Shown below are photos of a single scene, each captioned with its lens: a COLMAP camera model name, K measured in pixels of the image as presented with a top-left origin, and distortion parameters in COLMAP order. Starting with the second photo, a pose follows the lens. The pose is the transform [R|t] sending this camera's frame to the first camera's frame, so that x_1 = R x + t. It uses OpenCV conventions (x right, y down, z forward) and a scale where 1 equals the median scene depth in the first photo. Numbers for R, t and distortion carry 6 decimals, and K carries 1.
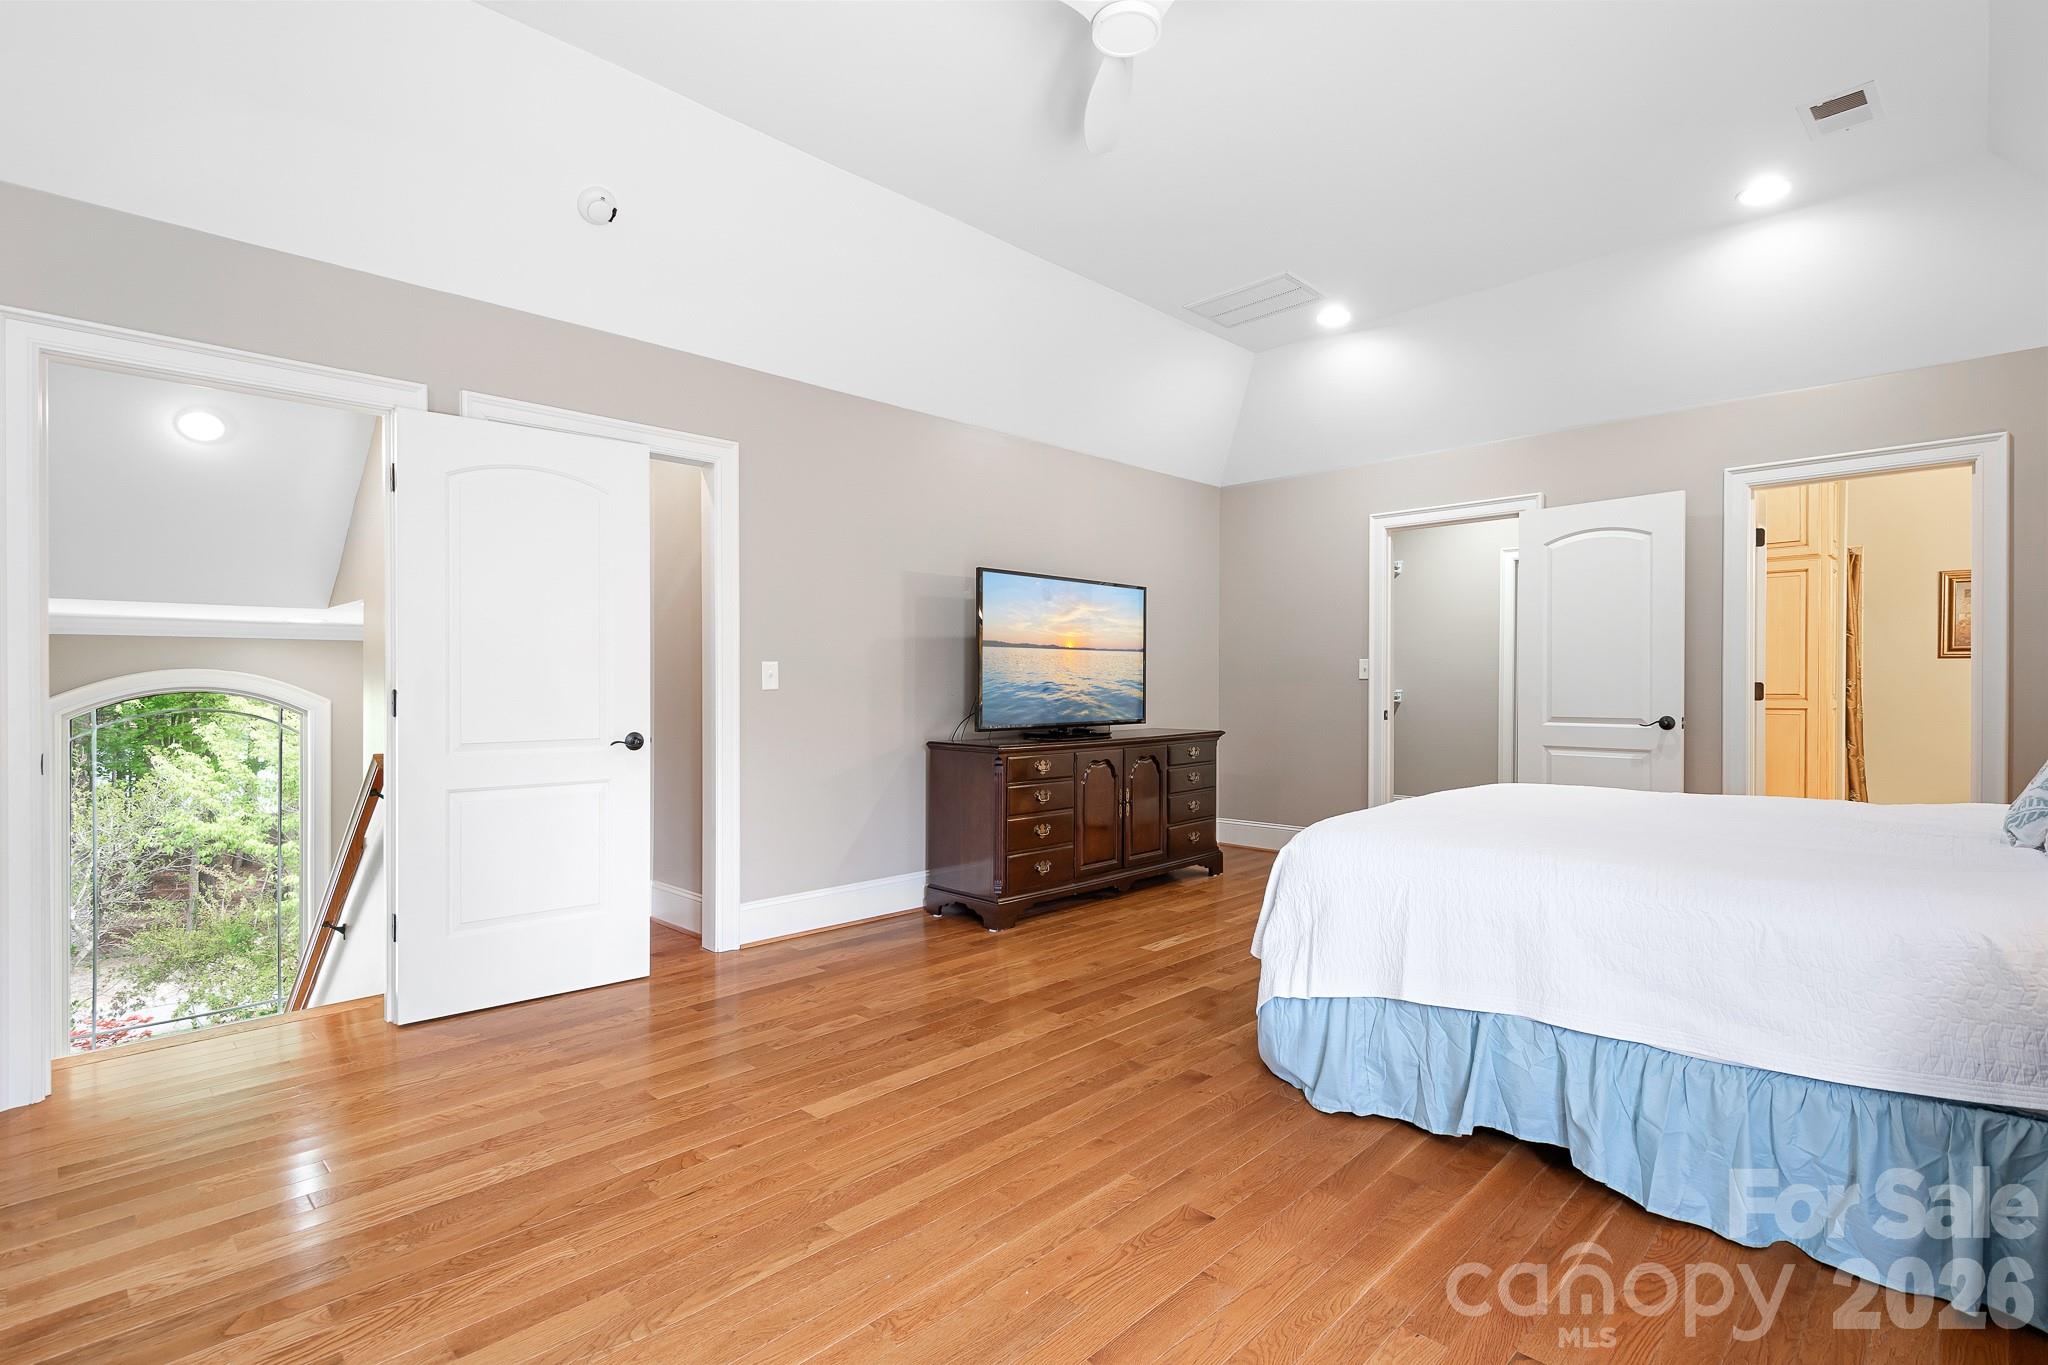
lens RADIAL K [[978.6, 0, 1023.8], [0, 978.6, 684.9], [0, 0, 1]] dist [-0.000325, -0.000660]
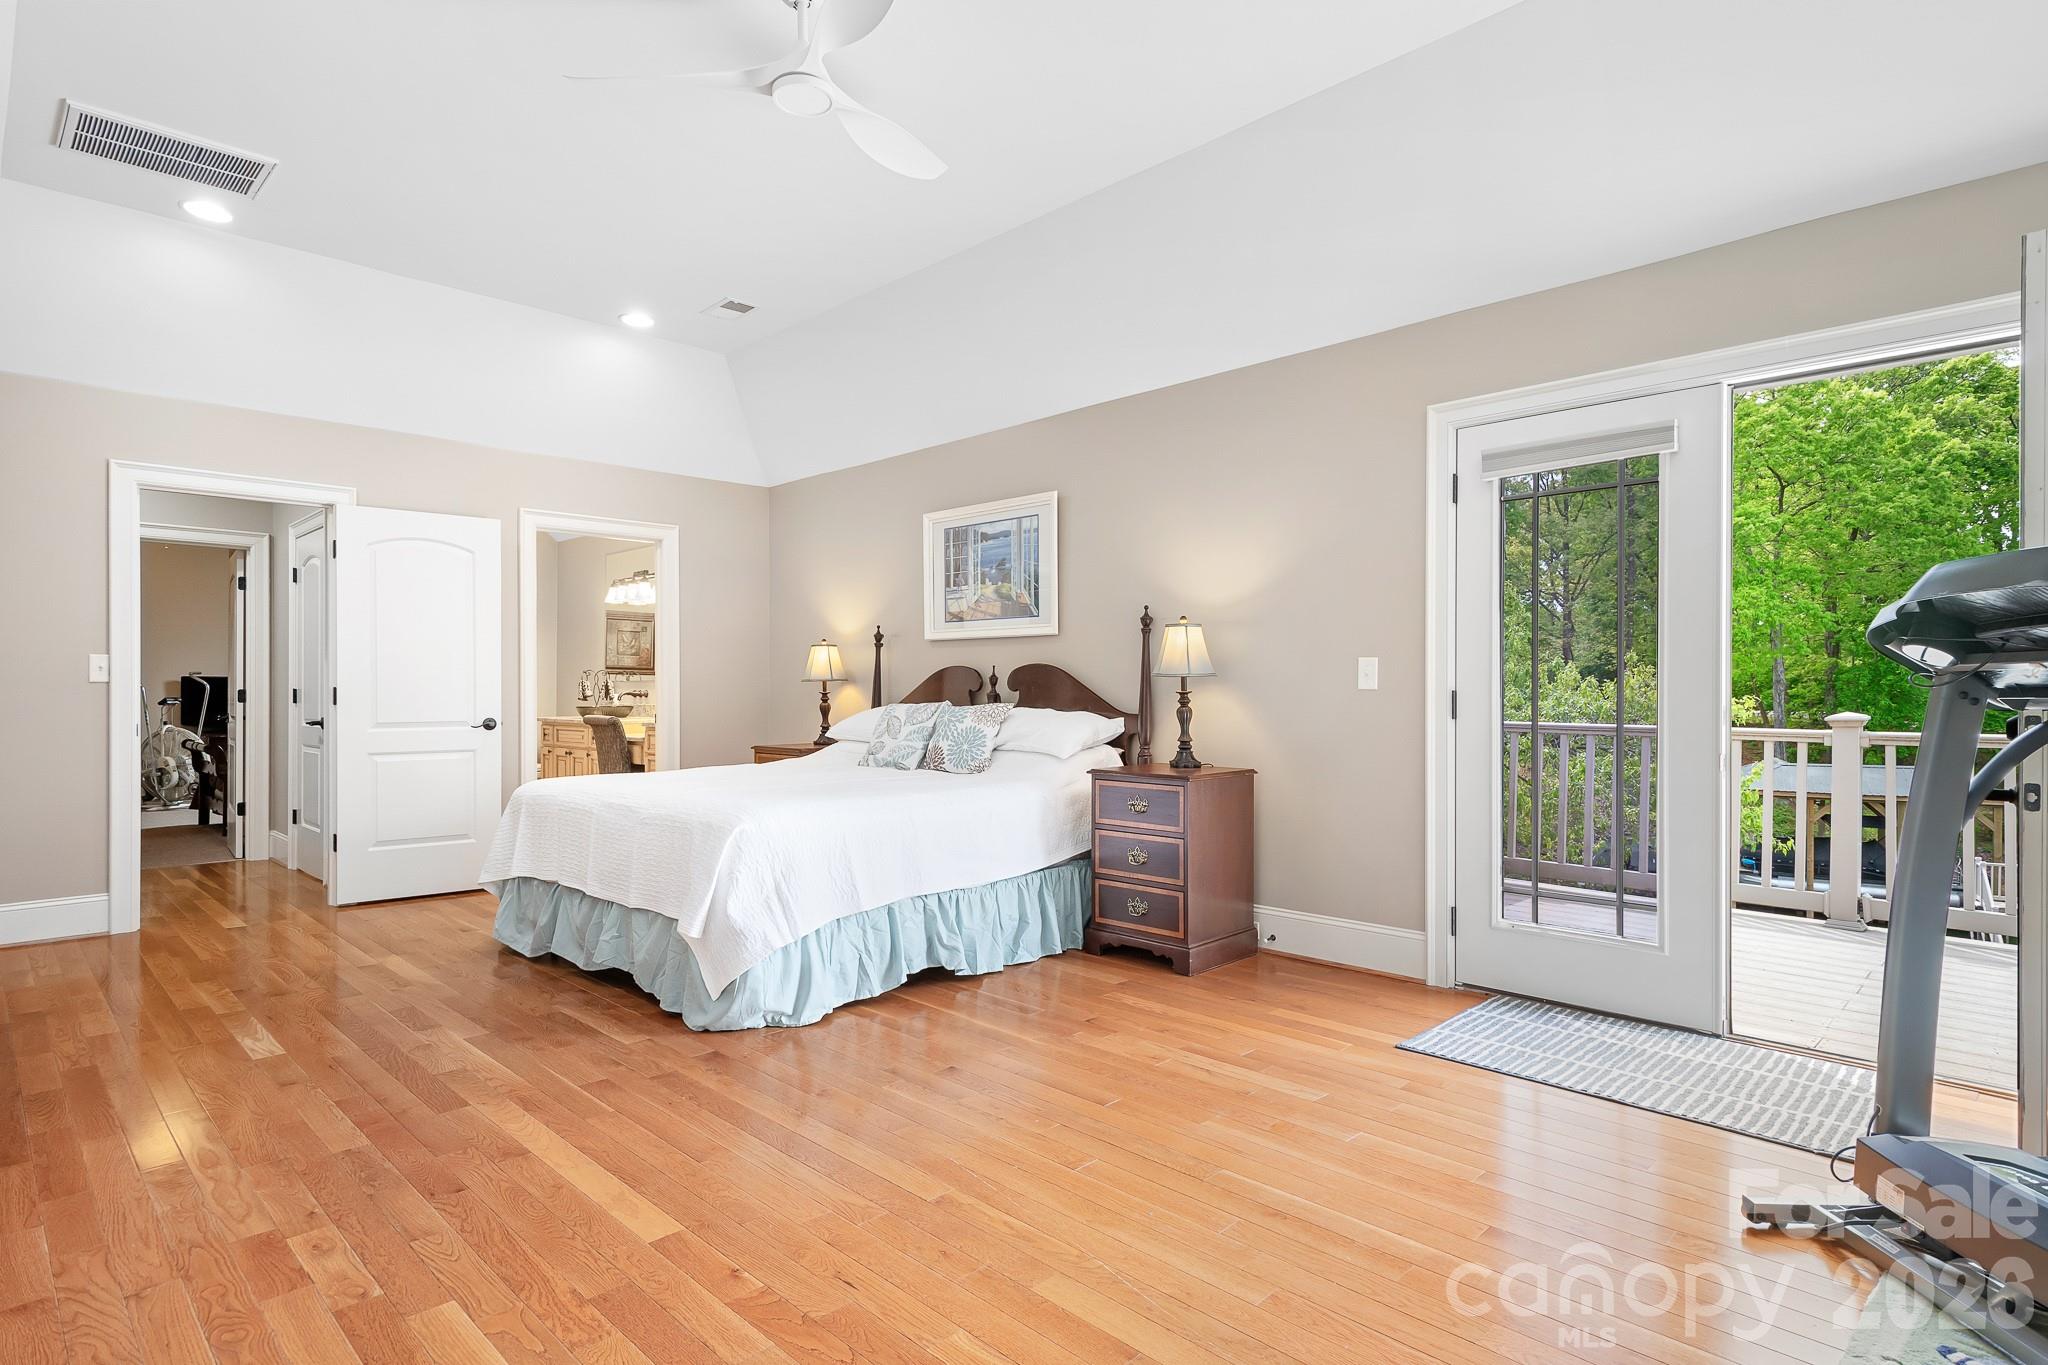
lens RADIAL K [[1077.2, 0, 1023.8], [0, 1077.2, 685.0], [0, 0, 1]] dist [0.000343, 0.000590]
pose [[0.007975, 0.002973, 0.999964, -0.913377], [0.005052, 0.999983, -0.003013, 0.001904], [-0.999955, 0.005076, 0.007960, 0.596469]]
